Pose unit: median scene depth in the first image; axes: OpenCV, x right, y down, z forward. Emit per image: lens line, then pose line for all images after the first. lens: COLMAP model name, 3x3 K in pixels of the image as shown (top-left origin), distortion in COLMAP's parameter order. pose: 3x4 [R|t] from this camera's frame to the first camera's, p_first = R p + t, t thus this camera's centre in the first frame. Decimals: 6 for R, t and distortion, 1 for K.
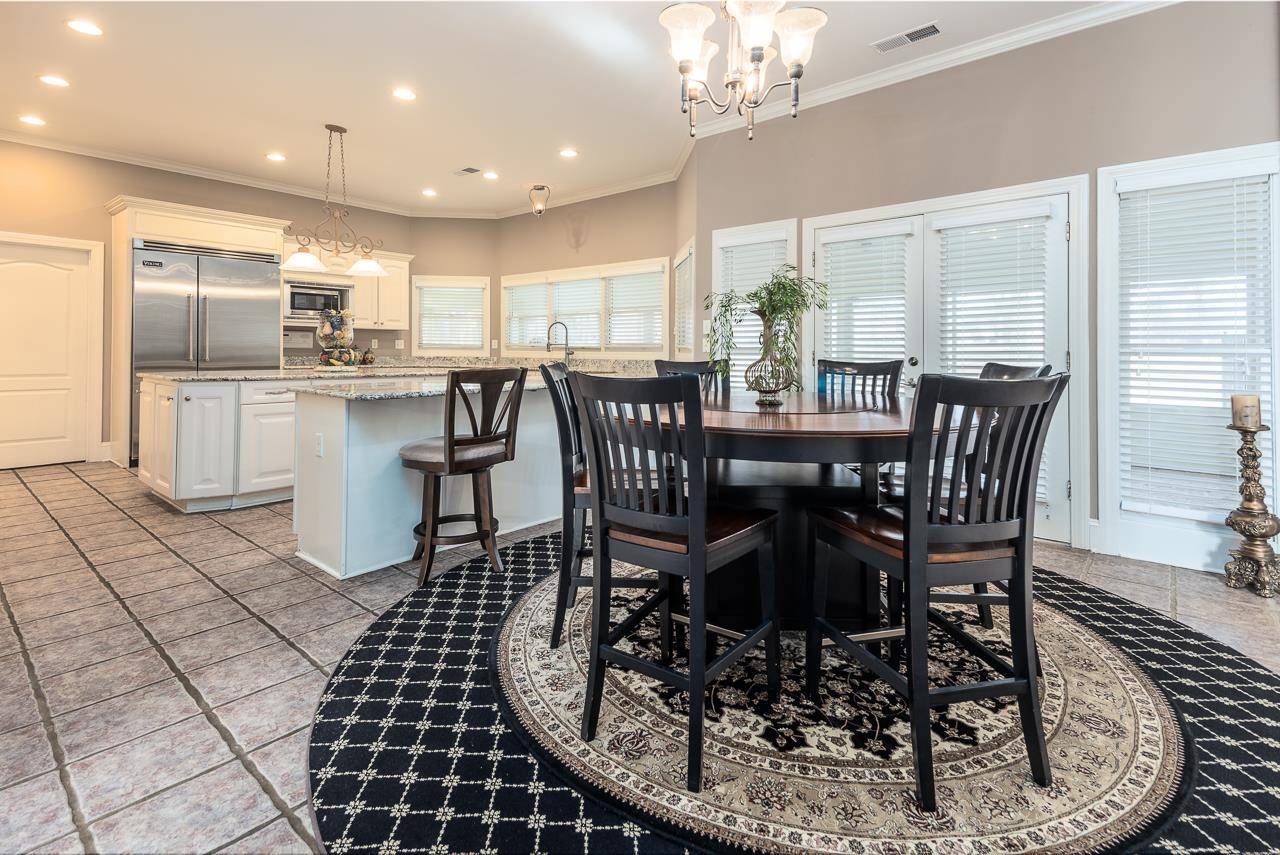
lens RADIAL K [[584.3, 0, 644.1], [0, 584.3, 344.9], [0, 0, 1]] dist [-0.000130, -0.000535]
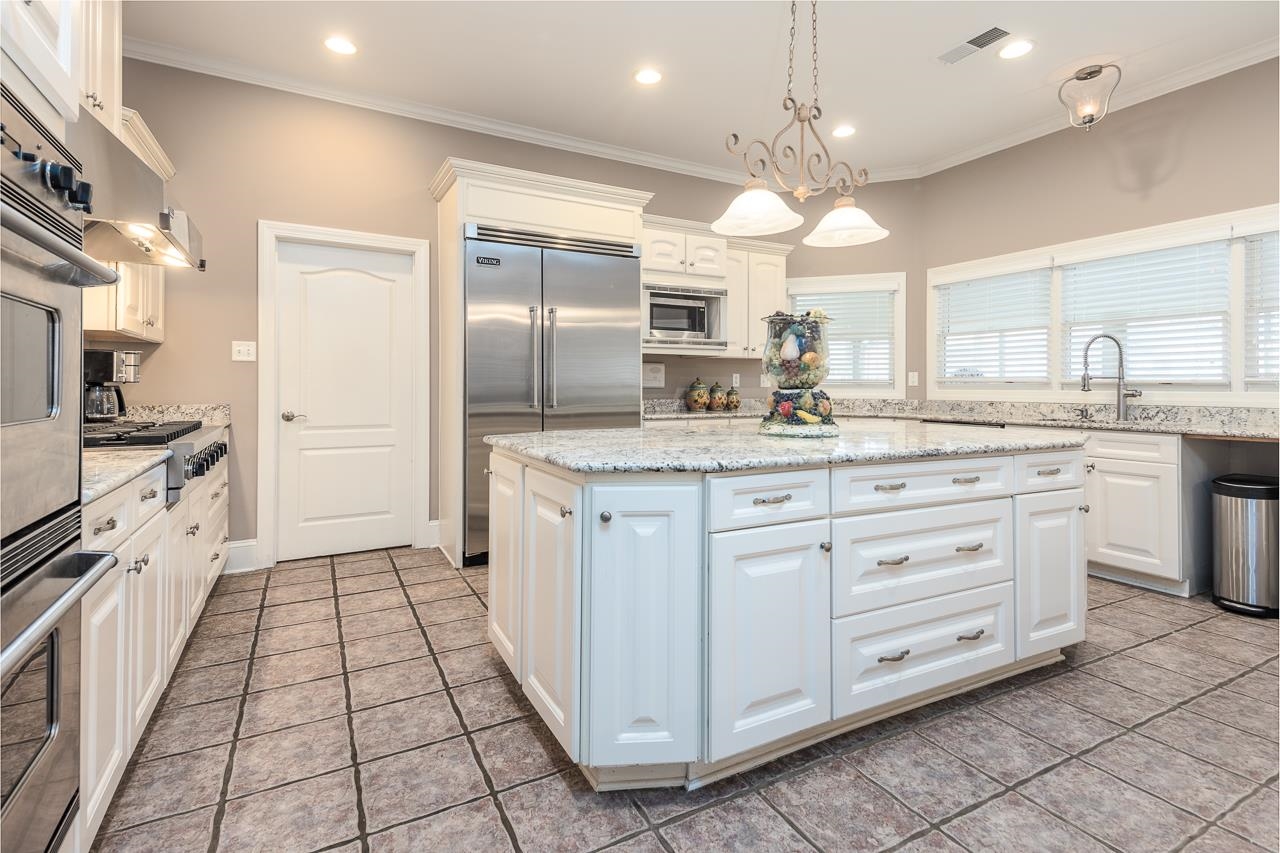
lens RADIAL K [[601.0, 0, 642.1], [0, 601.0, 381.6], [0, 0, 1]] dist [0.021030, -0.000662]
pose [[0.921265, -0.009091, -0.388829, -0.357594], [0.009233, 0.999956, -0.001504, -0.000080], [0.388826, -0.002204, 0.921309, 0.377058]]
